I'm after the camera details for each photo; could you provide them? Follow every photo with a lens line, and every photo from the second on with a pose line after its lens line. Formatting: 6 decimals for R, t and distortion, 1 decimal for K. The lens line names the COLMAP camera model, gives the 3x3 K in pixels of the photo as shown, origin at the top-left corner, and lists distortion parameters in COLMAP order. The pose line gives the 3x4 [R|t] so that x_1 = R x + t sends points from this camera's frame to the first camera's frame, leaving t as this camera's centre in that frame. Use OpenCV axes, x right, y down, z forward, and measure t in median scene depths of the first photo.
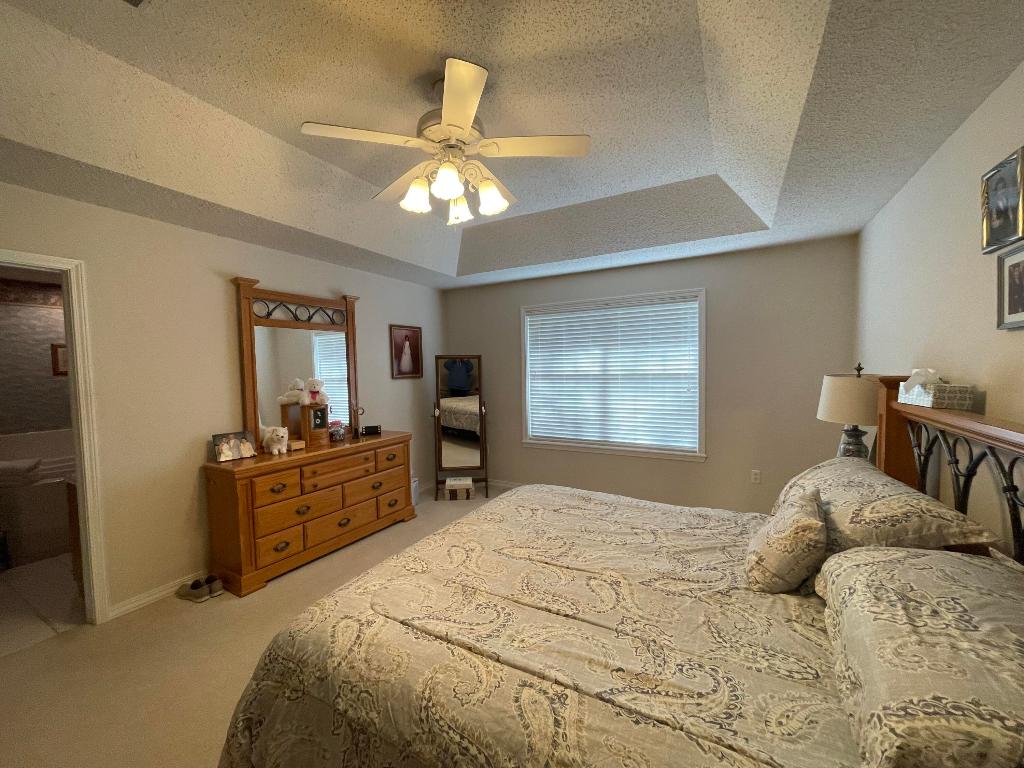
lens RADIAL K [[413.0, 0, 506.7], [0, 413.0, 388.1], [0, 0, 1]] dist [-0.005885, 0.001761]
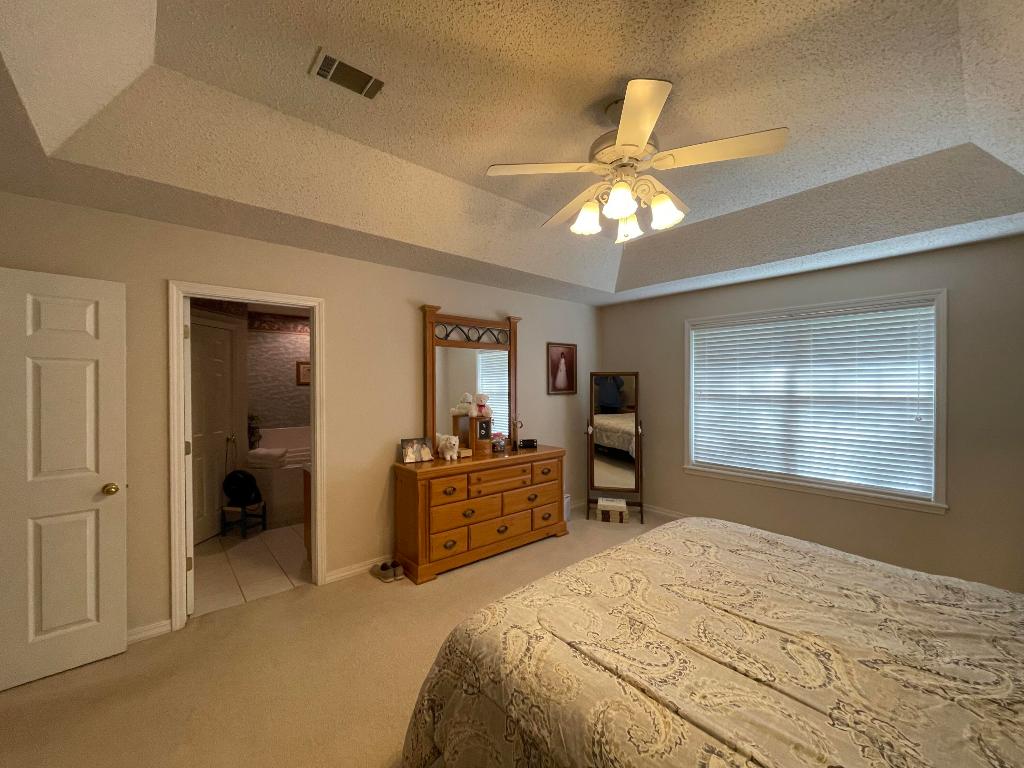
lens RADIAL K [[413.0, 0, 506.1], [0, 413.0, 387.0], [0, 0, 1]] dist [-0.005885, 0.001761]
pose [[0.937514, 0.019351, -0.347410, -0.035176], [-0.033094, 0.998885, -0.033668, -0.006990], [0.346371, 0.043061, 0.937109, -0.006465]]
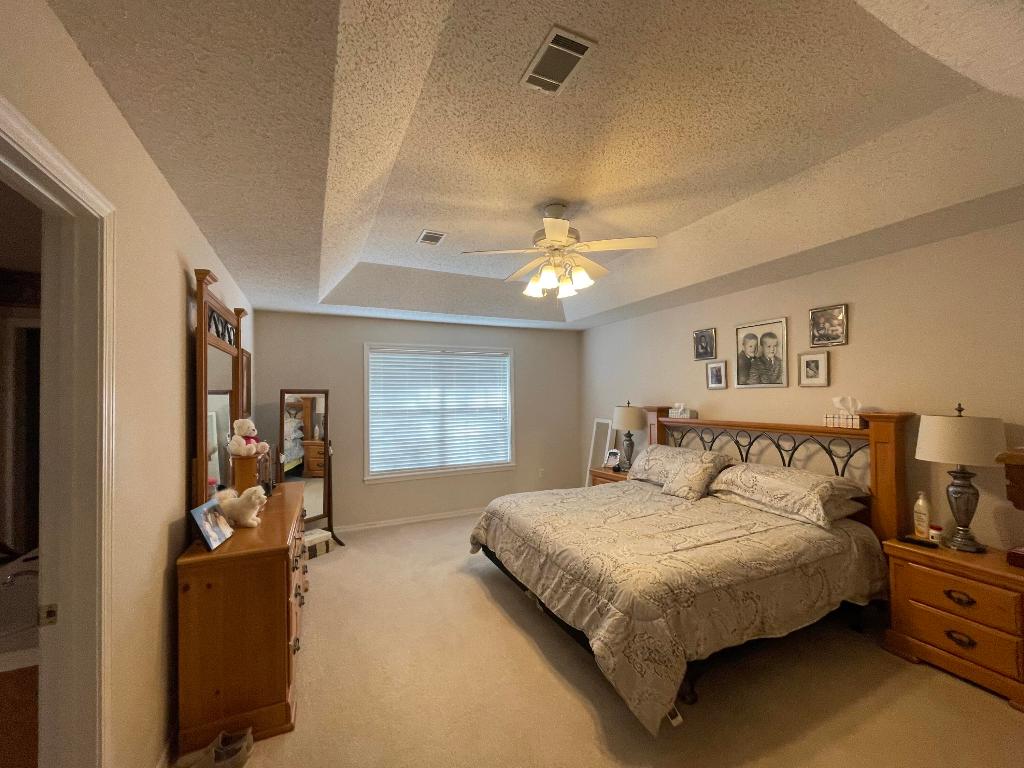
lens RADIAL K [[413.0, 0, 507.5], [0, 413.0, 385.5], [0, 0, 1]] dist [-0.005885, 0.001761]
pose [[0.587327, 0.033540, 0.808655, -1.154526], [0.042007, 0.996531, -0.071842, -0.013761], [-0.808259, 0.076164, 0.583881, 0.283657]]
